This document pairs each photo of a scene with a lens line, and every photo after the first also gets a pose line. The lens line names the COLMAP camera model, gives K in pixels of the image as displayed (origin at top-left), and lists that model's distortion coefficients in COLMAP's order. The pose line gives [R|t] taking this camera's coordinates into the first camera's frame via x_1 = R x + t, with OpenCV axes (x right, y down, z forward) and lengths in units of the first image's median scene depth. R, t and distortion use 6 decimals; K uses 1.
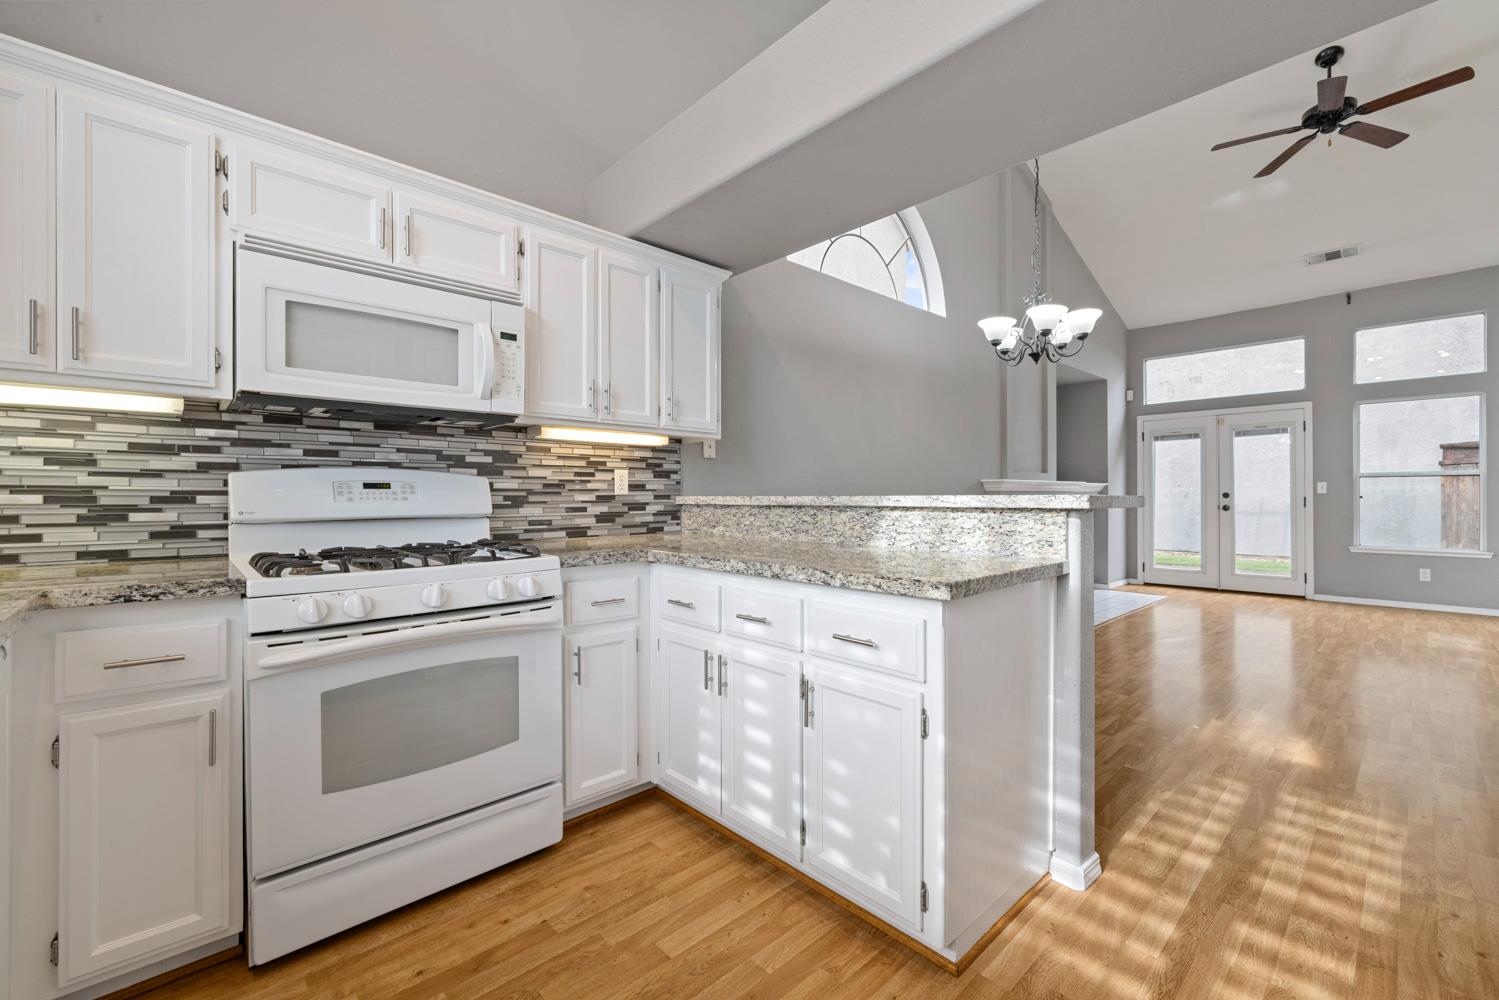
lens RADIAL K [[625.8, 0, 741.6], [0, 625.8, 500.7], [0, 0, 1]] dist [0.006914, -0.001687]
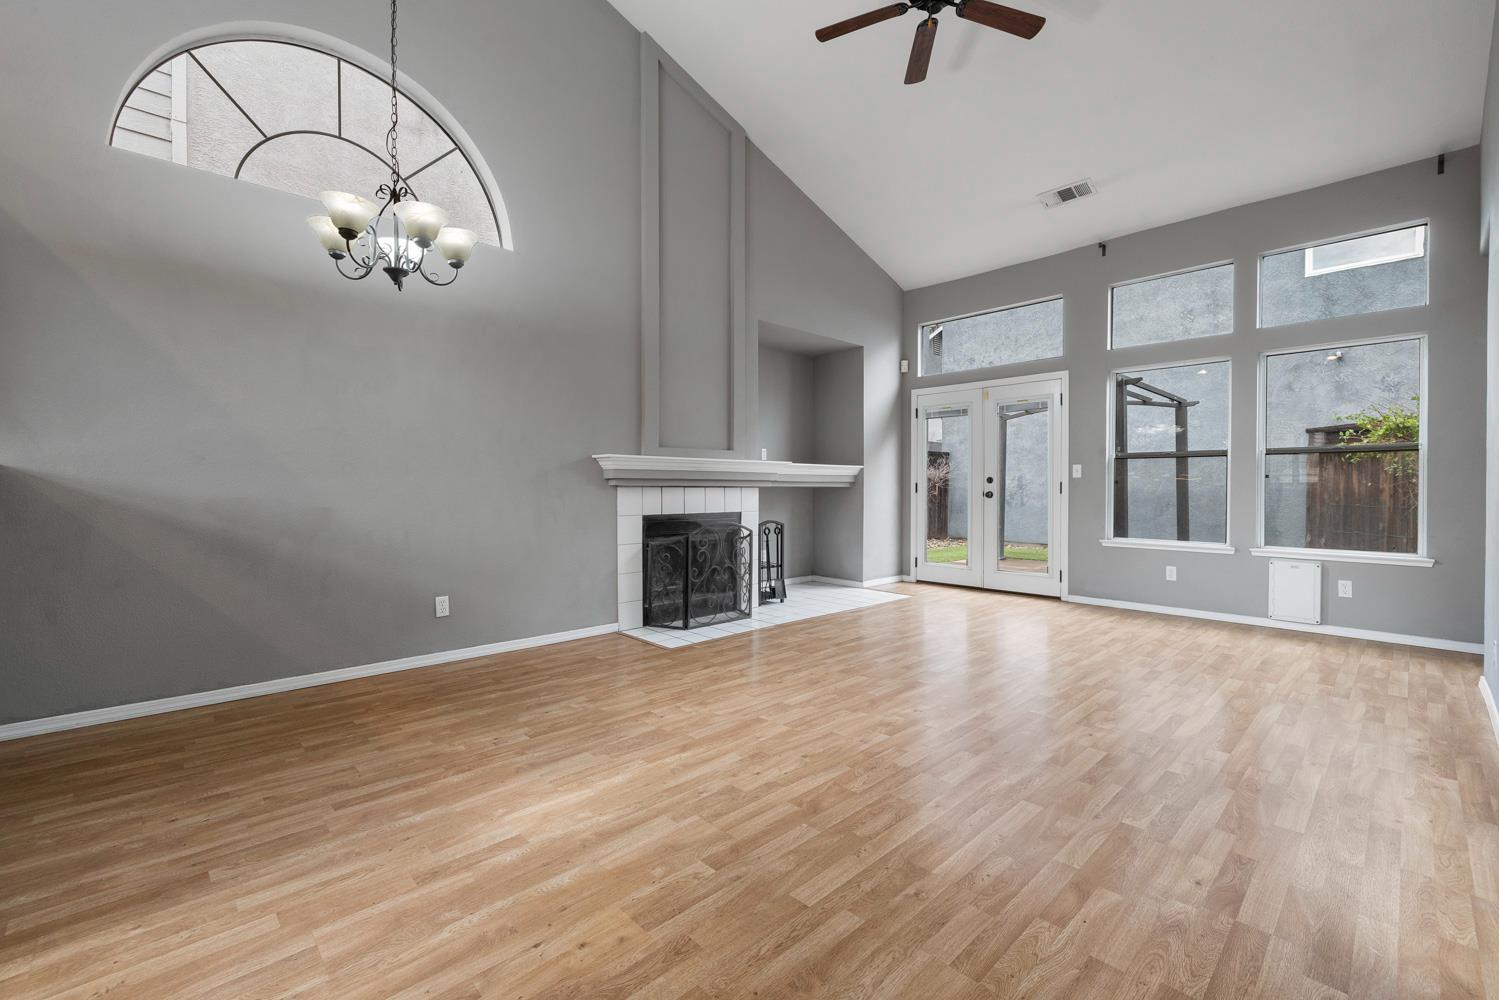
lens RADIAL K [[625.8, 0, 763.3], [0, 625.8, 496.0], [0, 0, 1]] dist [0.006914, -0.001687]
pose [[0.999981, 0.005678, 0.002446, 0.482795], [-0.005691, 0.999970, 0.005180, 0.011201], [-0.002417, -0.005194, 0.999984, 0.142745]]
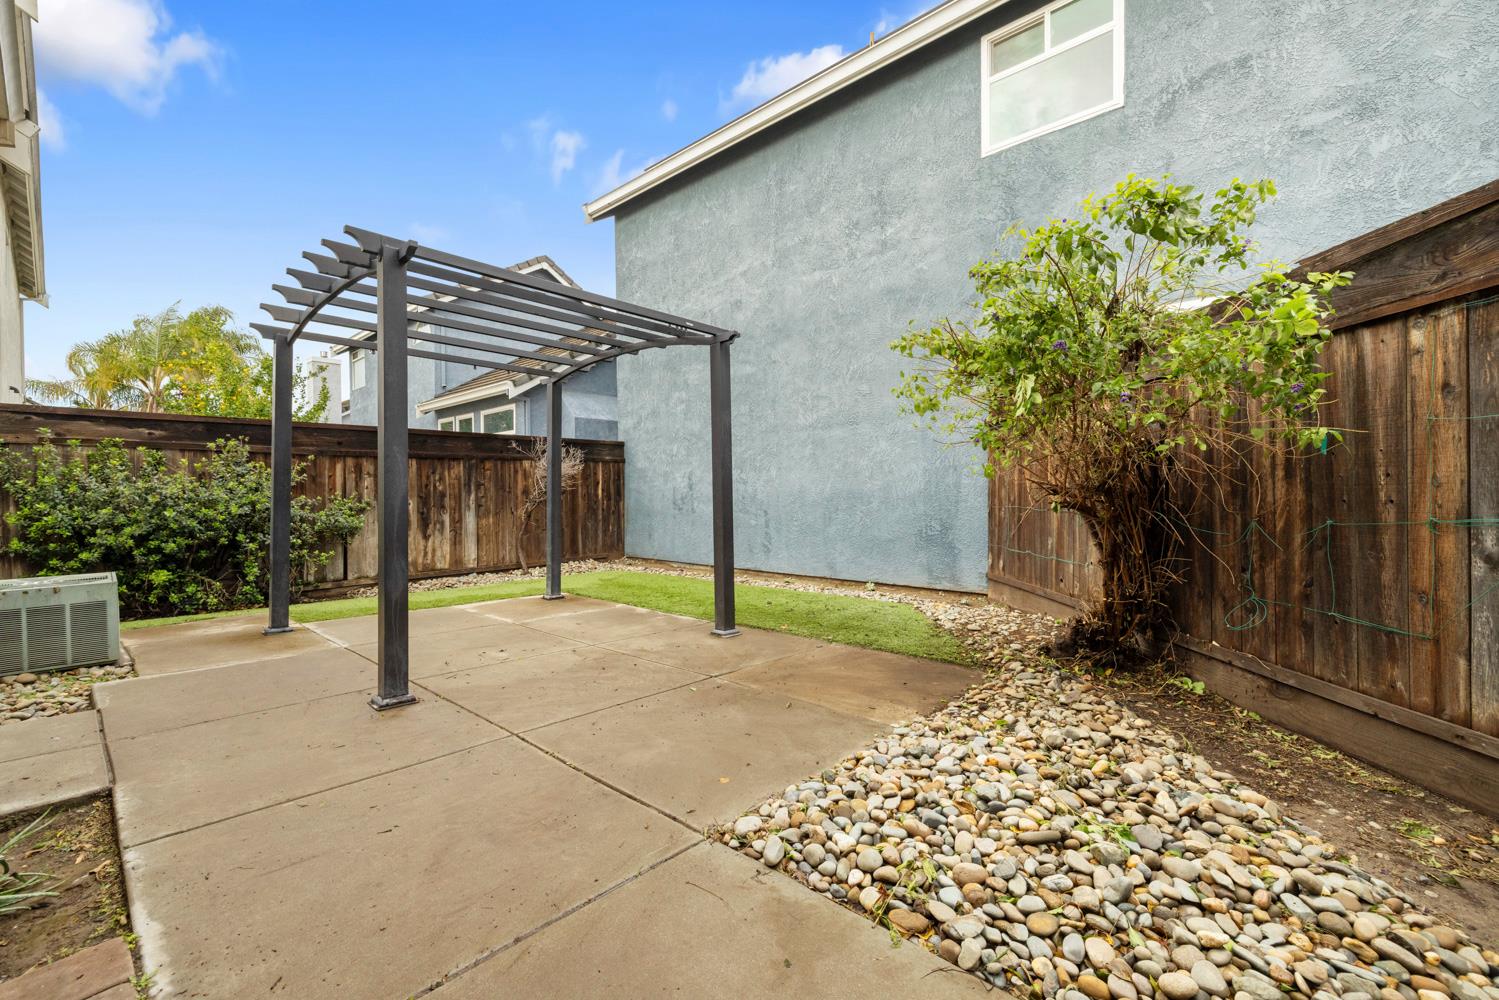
lens RADIAL K [[625.8, 0, 754.3], [0, 625.8, 500.3], [0, 0, 1]] dist [0.006914, -0.001687]
pose [[0.998393, 0.004031, 0.056520, 0.883613], [-0.003723, 0.999978, -0.005563, 0.018054], [-0.056541, 0.005344, 0.998386, 0.391748]]
